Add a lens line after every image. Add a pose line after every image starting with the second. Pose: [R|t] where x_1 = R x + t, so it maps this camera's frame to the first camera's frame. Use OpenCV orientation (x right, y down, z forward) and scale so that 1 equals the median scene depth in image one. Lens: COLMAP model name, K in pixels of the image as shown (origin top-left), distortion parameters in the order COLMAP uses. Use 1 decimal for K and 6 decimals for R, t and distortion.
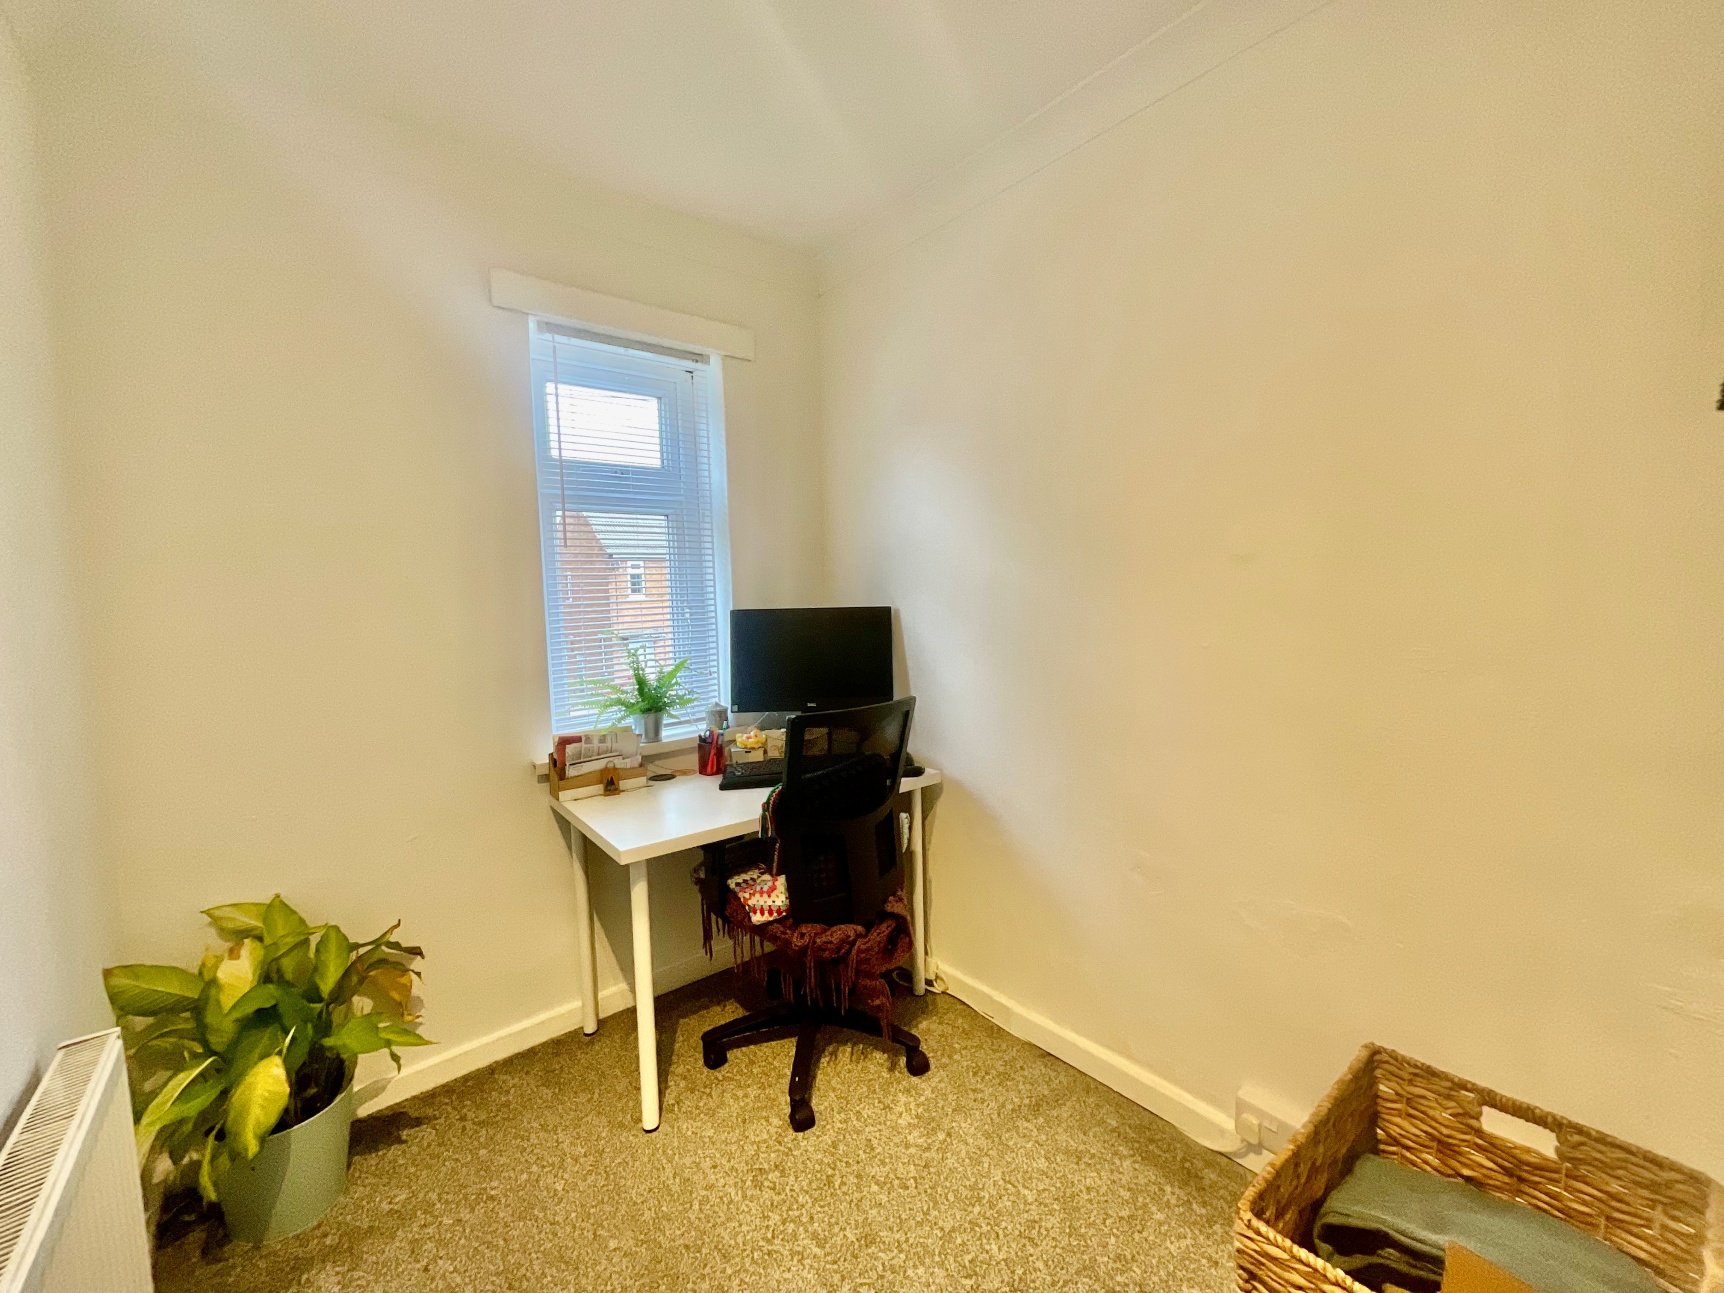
lens RADIAL K [[695.6, 0, 865.5], [0, 695.6, 641.5], [0, 0, 1]] dist [0.002124, 0.000012]
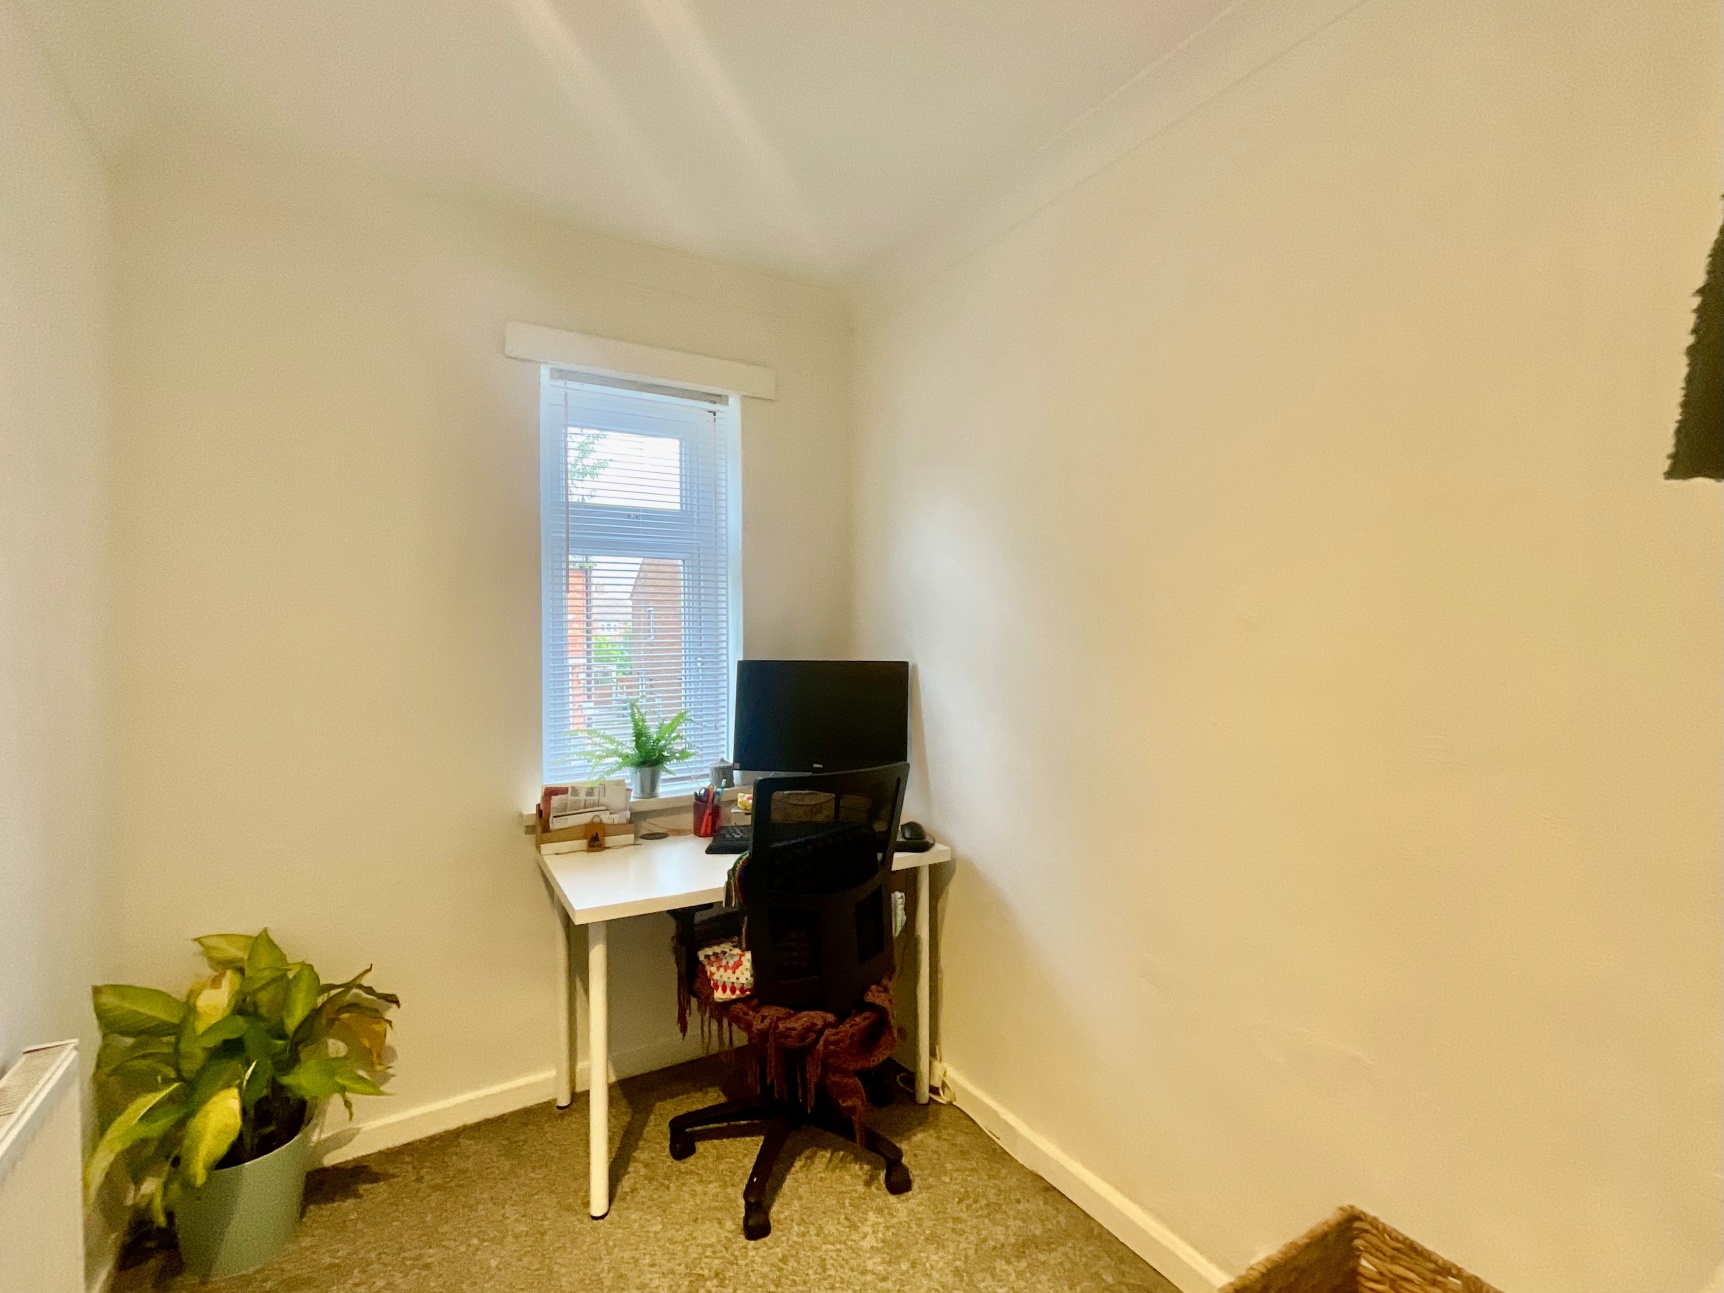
lens RADIAL K [[784.6, 0, 862.0], [0, 784.6, 646.5], [0, 0, 1]] dist [-0.000493, 0.001138]
pose [[0.989468, 0.025919, -0.142414, 0.162561], [-0.034404, 0.997756, -0.057445, -0.012128], [0.140606, 0.061739, 0.988139, -0.034502]]
